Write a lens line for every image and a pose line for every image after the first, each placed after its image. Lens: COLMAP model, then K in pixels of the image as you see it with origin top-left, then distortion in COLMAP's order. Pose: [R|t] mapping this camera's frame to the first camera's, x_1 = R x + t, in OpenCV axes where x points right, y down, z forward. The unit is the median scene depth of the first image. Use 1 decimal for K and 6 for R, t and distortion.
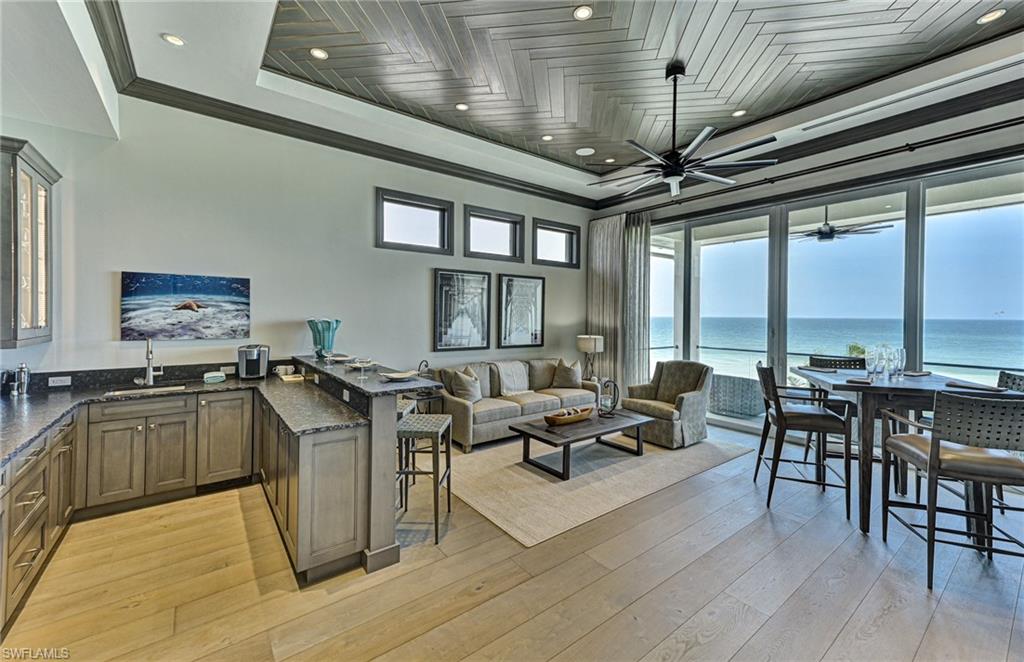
lens RADIAL K [[410.5, 0, 513.8], [0, 410.5, 307.5], [0, 0, 1]] dist [0.001383, 0.000138]
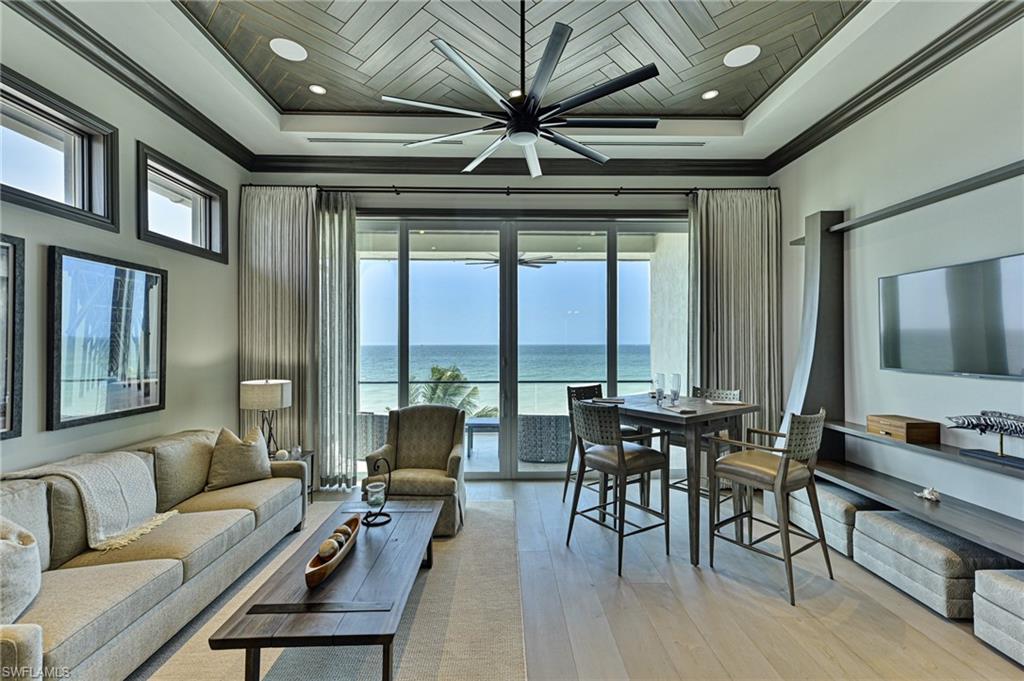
lens RADIAL K [[438.2, 0, 512.0], [0, 438.2, 340.5], [0, 0, 1]] dist [0.008844, -0.000360]
pose [[0.584666, -0.004593, 0.811261, -0.117477], [-0.006962, 0.999919, 0.010679, 0.003291], [-0.811244, -0.011891, 0.584586, 0.355153]]
